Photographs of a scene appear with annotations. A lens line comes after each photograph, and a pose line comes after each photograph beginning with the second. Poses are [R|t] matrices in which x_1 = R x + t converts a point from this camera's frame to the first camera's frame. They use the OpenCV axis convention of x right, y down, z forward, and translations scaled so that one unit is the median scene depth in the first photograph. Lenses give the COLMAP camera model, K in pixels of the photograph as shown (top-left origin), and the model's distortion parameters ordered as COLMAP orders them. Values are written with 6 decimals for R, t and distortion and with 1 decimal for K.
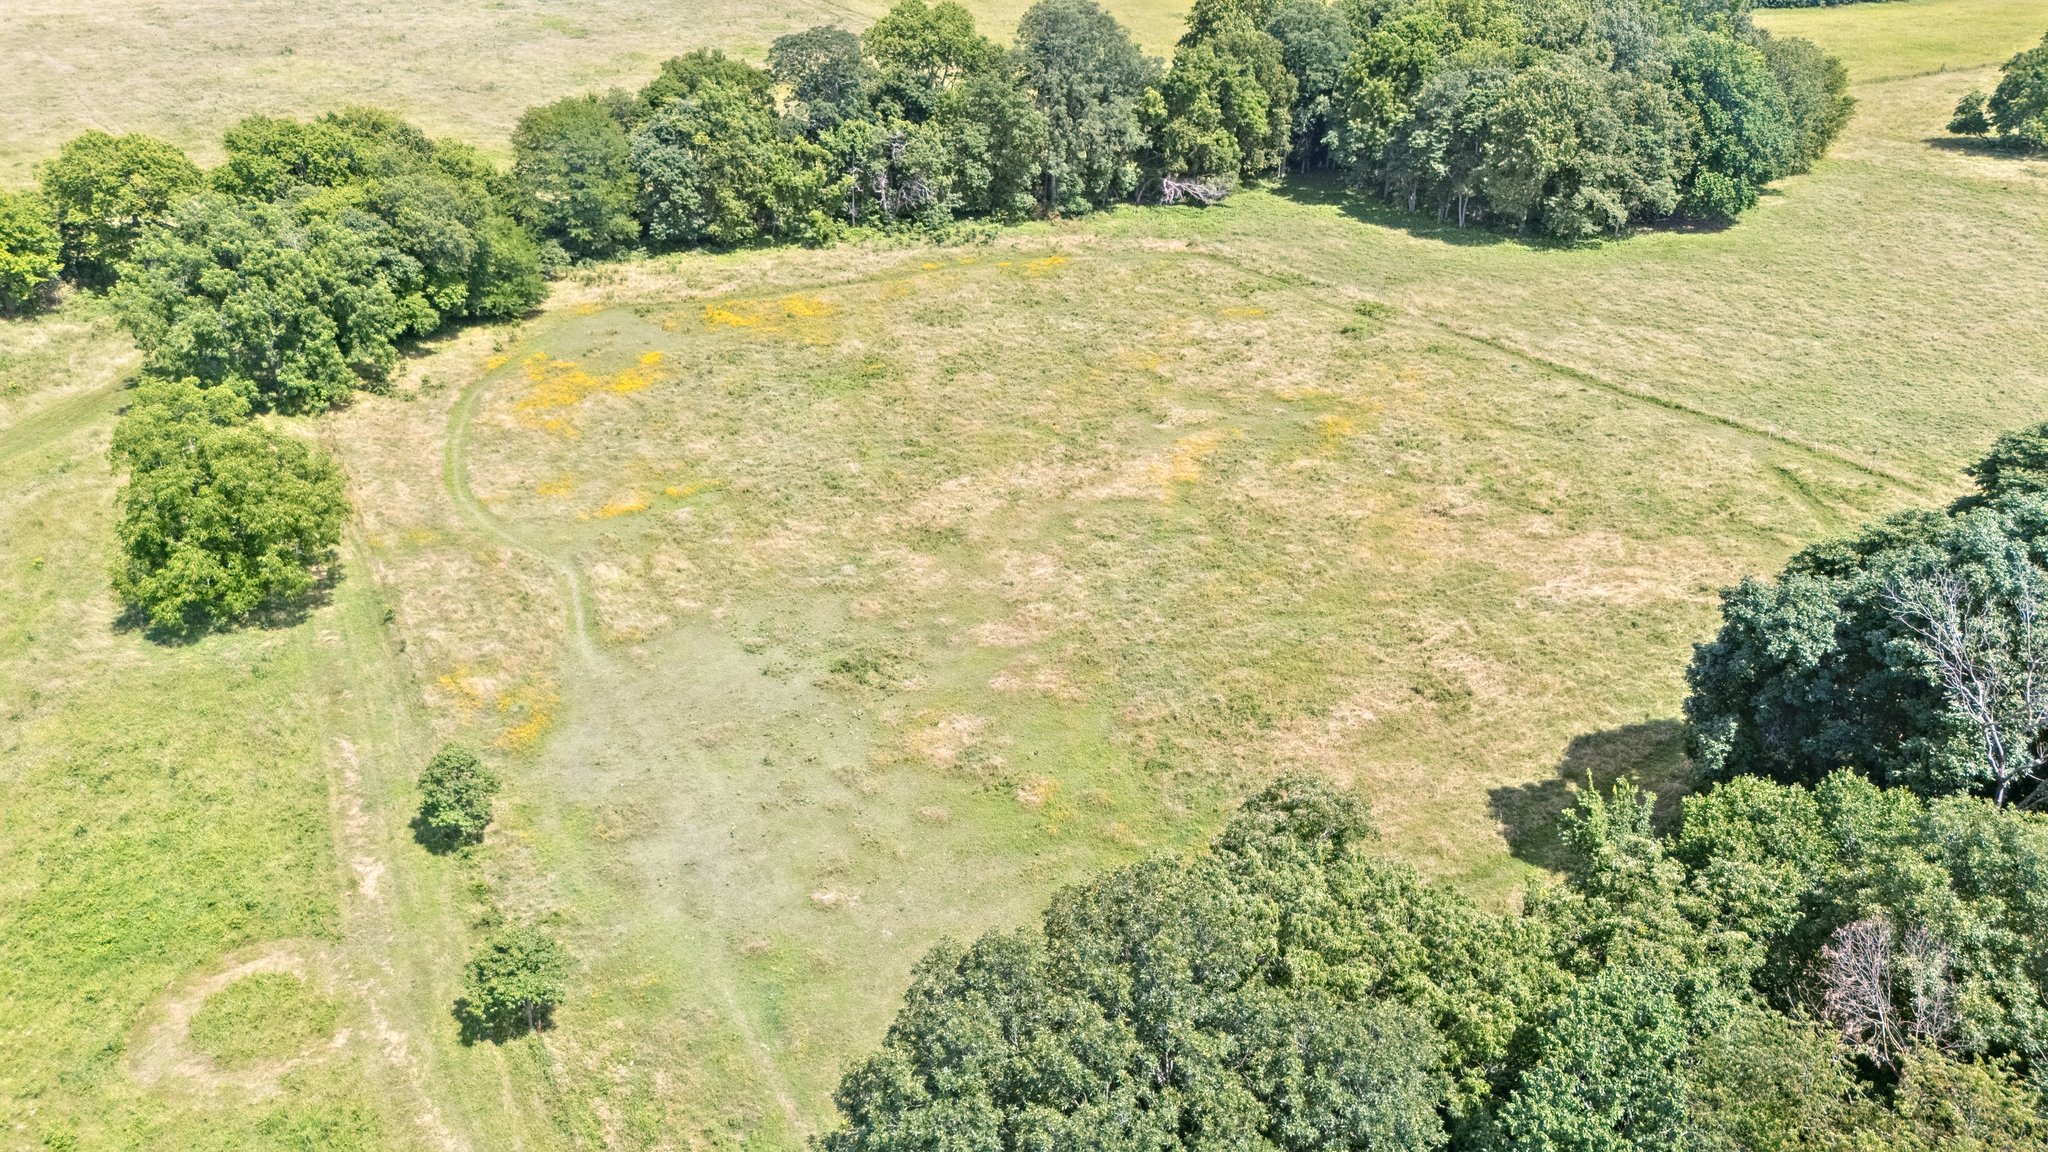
lens RADIAL K [[1536.3, 0, 1023.1], [0, 1536.3, 584.7], [0, 0, 1]] dist [0.080181, -0.077034]
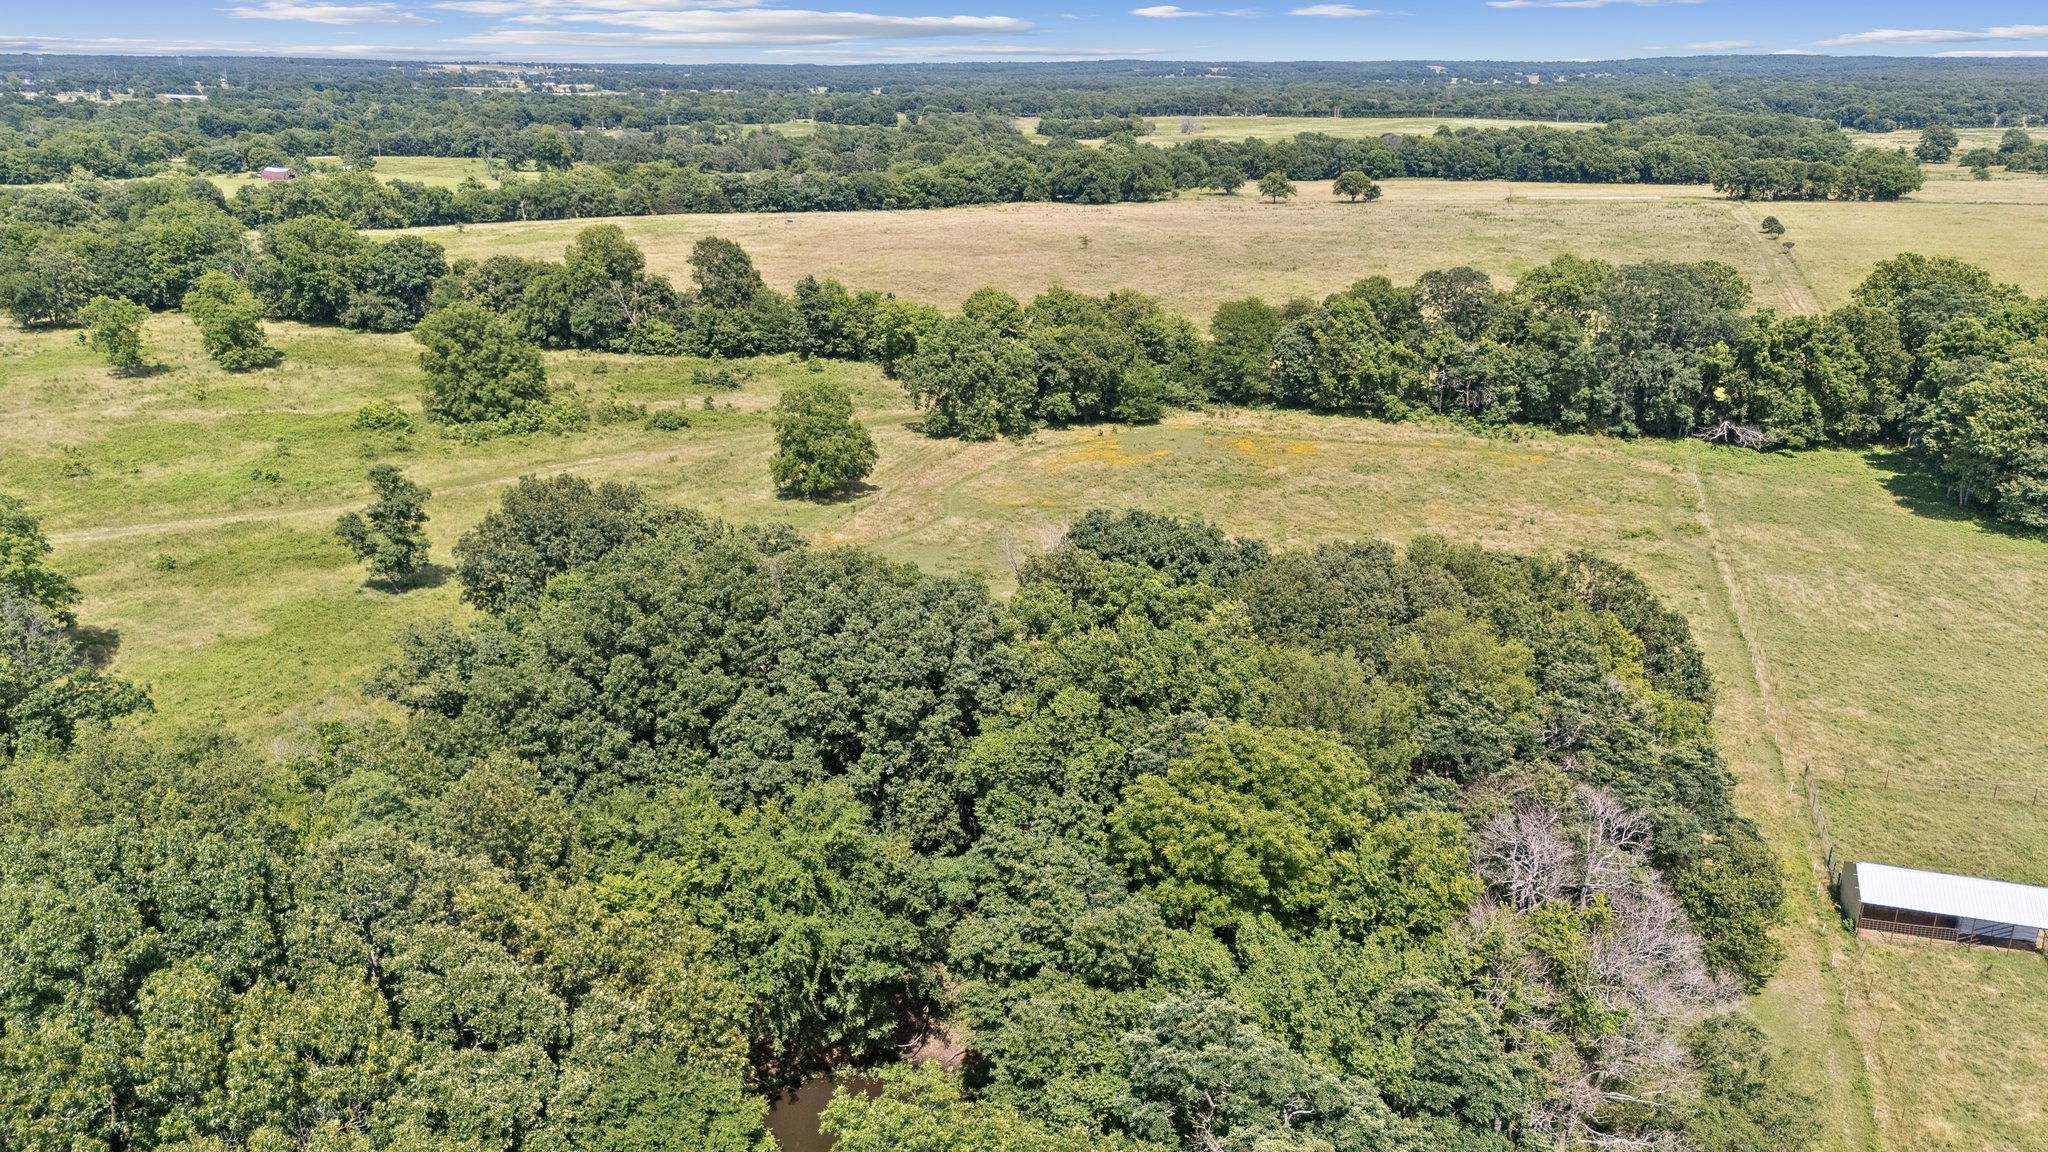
lens RADIAL K [[1572.0, 0, 1024.0], [0, 1572.0, 576.0], [0, 0, 1]] dist [0.087122, -0.088057]
pose [[0.680086, 0.219892, -0.699379, 0.925965], [-0.327474, 0.944617, -0.021443, 0.053592], [0.655930, 0.243612, 0.714430, -0.201044]]
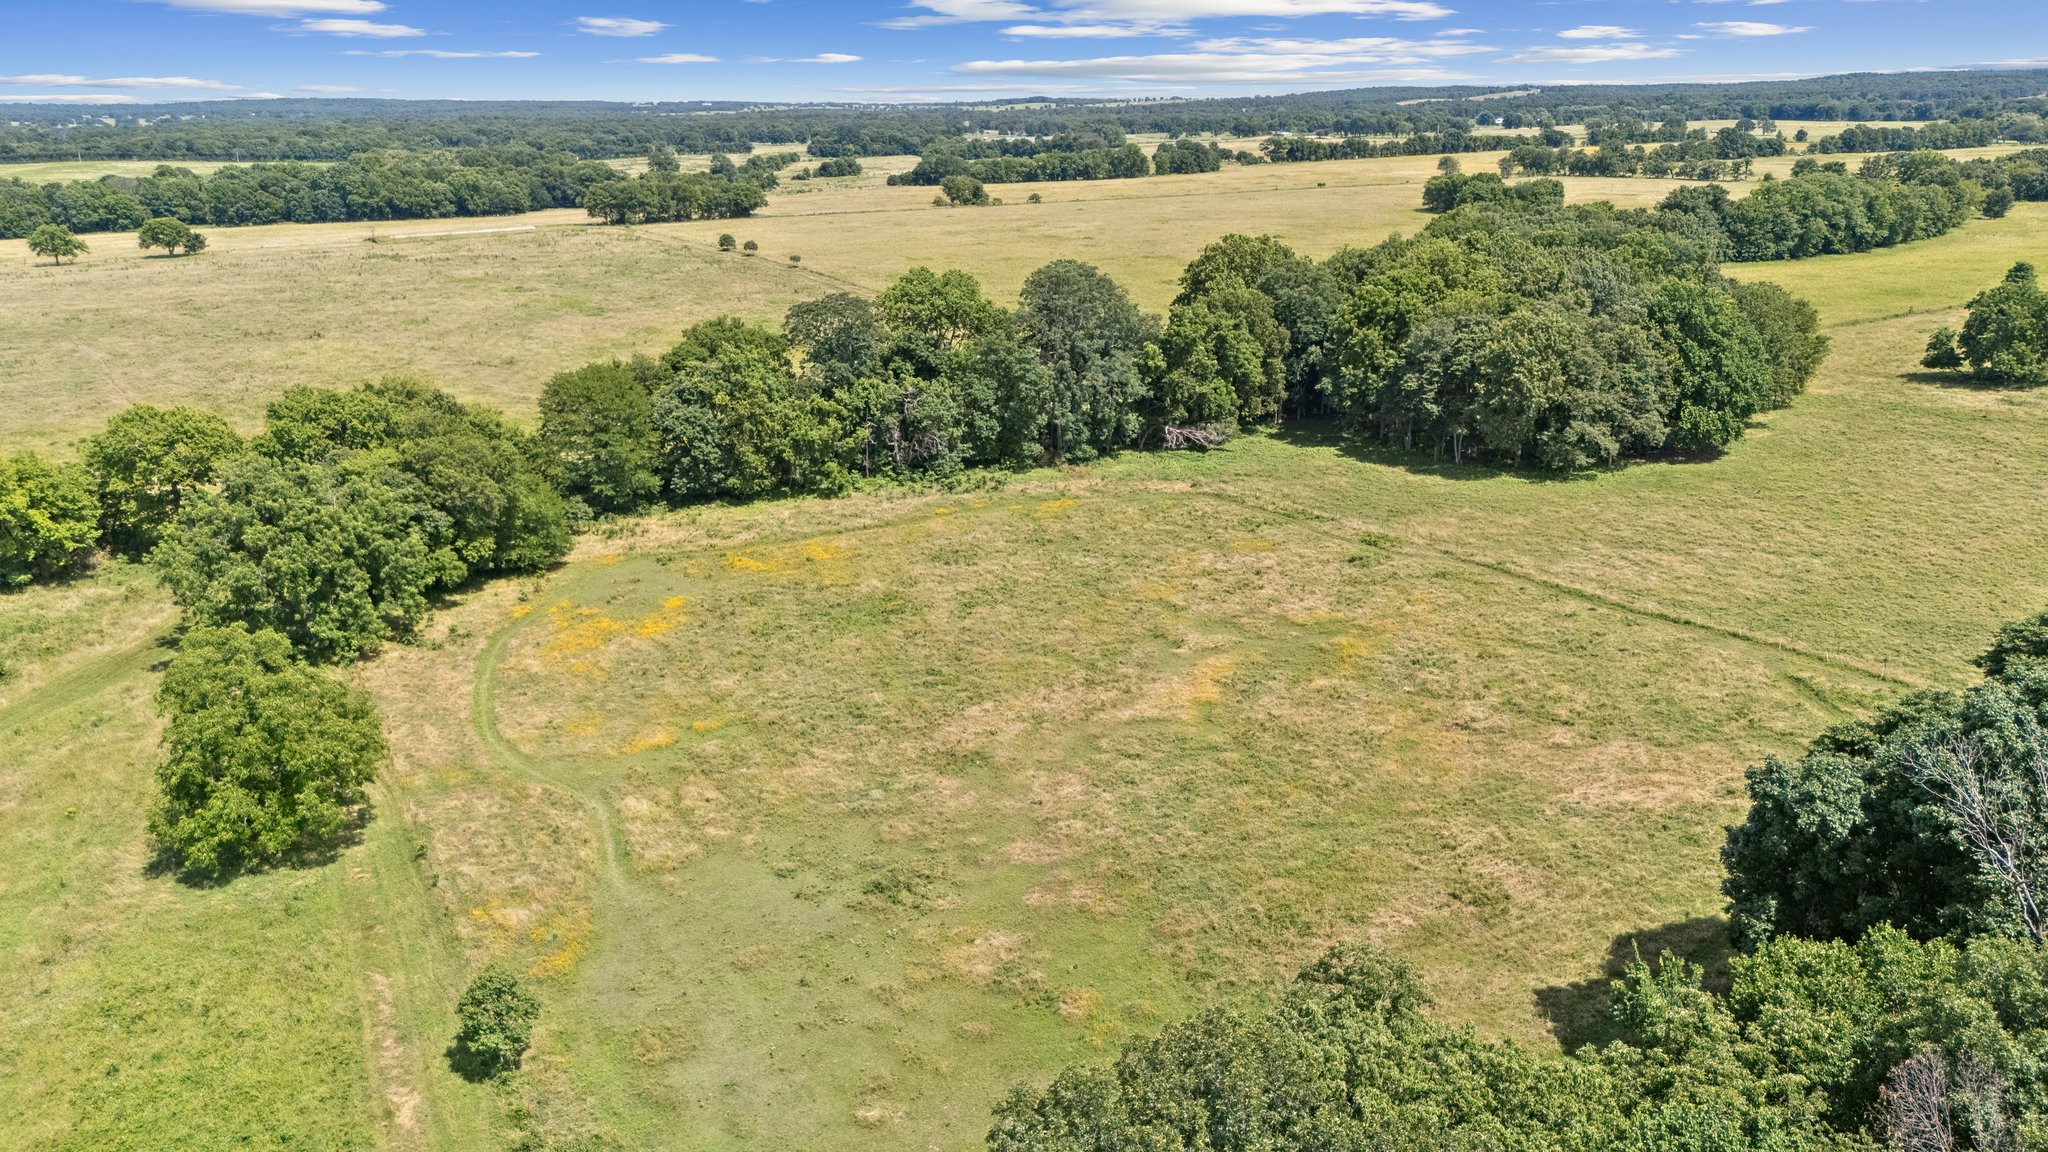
lens RADIAL K [[1572.0, 0, 1024.0], [0, 1572.0, 576.0], [0, 0, 1]] dist [0.087122, -0.088057]
pose [[0.999667, -0.025707, 0.002306, -0.014246], [0.025718, 0.984513, -0.173416, 0.026484], [0.002188, 0.173417, 0.984846, -0.031737]]
